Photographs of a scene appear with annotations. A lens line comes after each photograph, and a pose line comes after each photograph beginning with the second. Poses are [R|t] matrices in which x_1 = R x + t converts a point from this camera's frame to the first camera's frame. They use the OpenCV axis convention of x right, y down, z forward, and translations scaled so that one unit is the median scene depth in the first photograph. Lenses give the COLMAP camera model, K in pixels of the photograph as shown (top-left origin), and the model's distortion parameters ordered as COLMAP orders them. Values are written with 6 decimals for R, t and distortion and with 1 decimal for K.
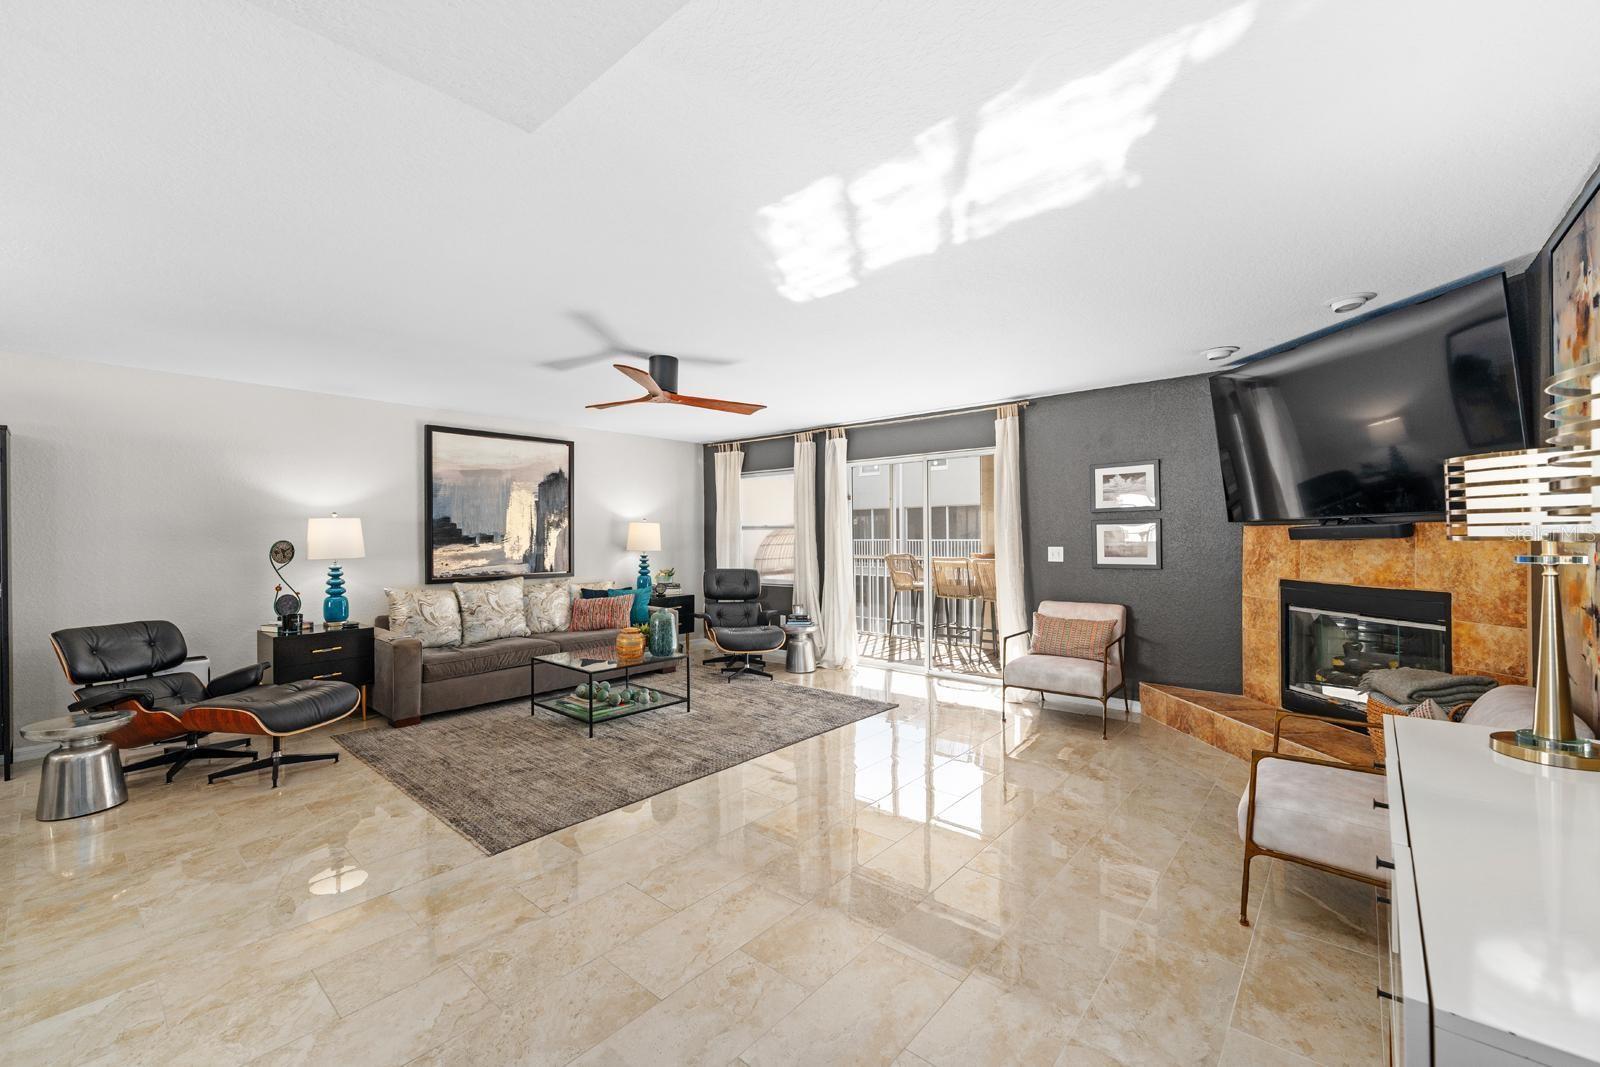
lens RADIAL K [[646.8, 0, 798.8], [0, 646.8, 537.8], [0, 0, 1]] dist [-0.000830, -0.000583]
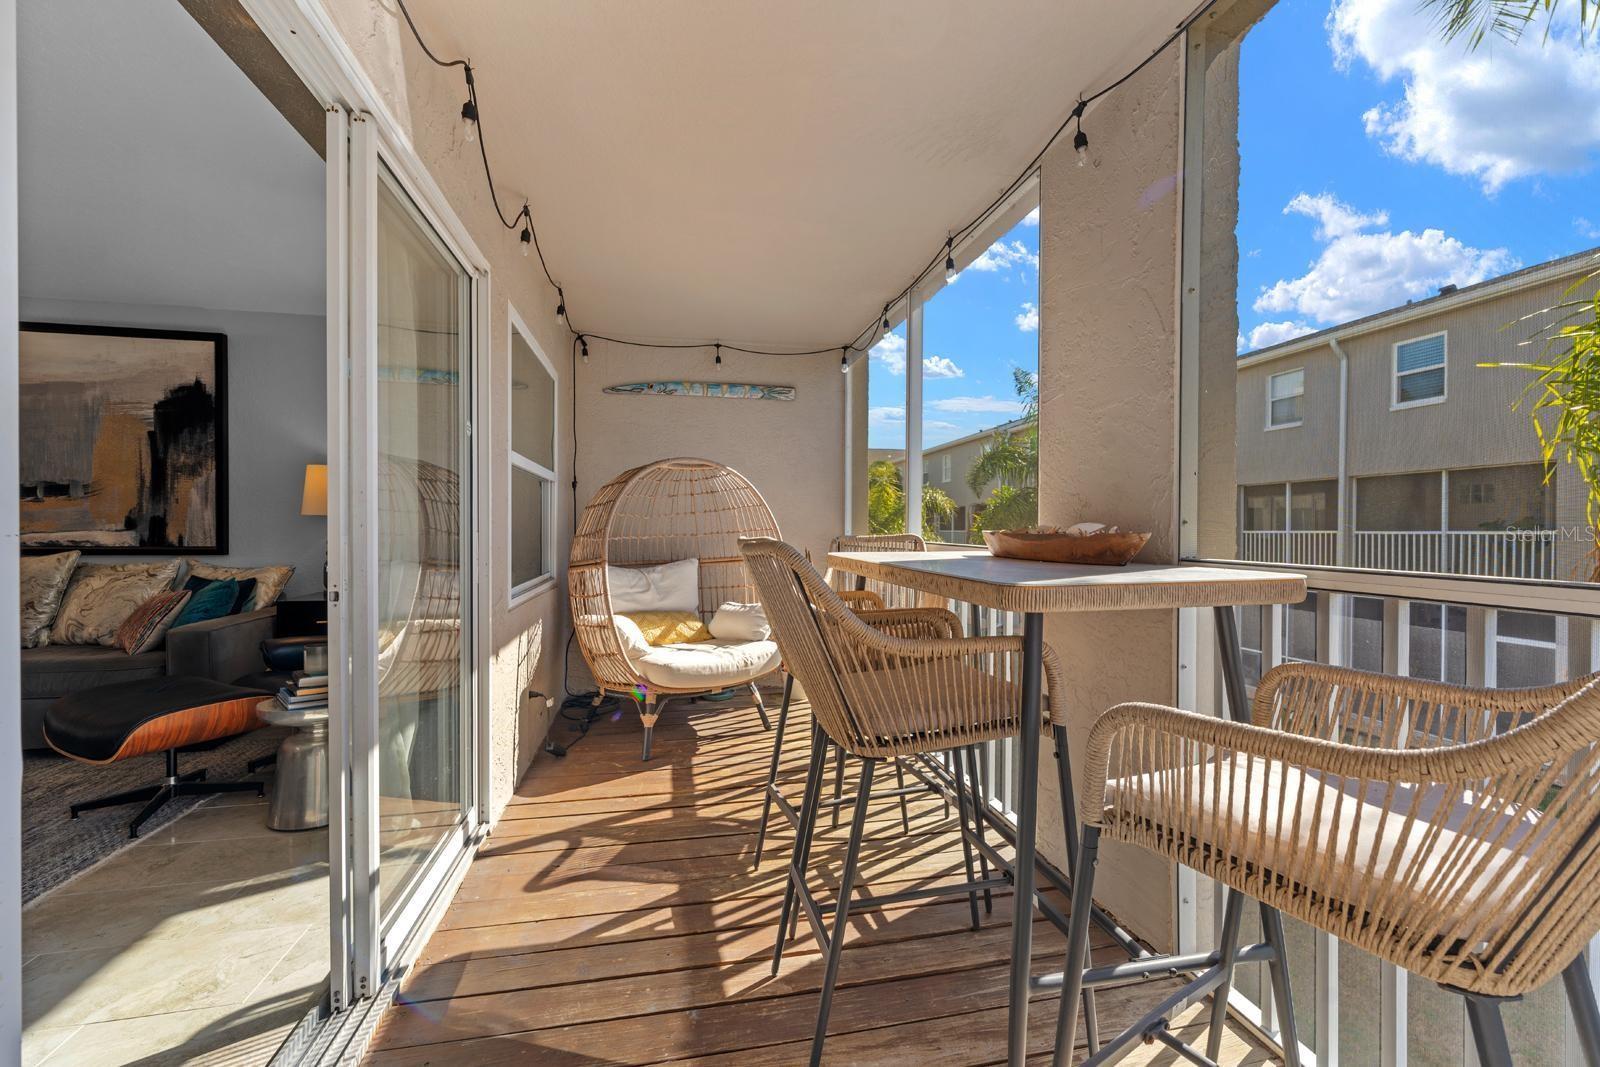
lens RADIAL K [[646.8, 0, 798.8], [0, 646.8, 537.8], [0, 0, 1]] dist [-0.000830, -0.000583]
pose [[0.798965, 0.016075, -0.601163, 0.468900], [-0.011441, 0.999868, 0.011532, 0.031150], [0.601269, -0.002336, 0.799044, 0.863478]]
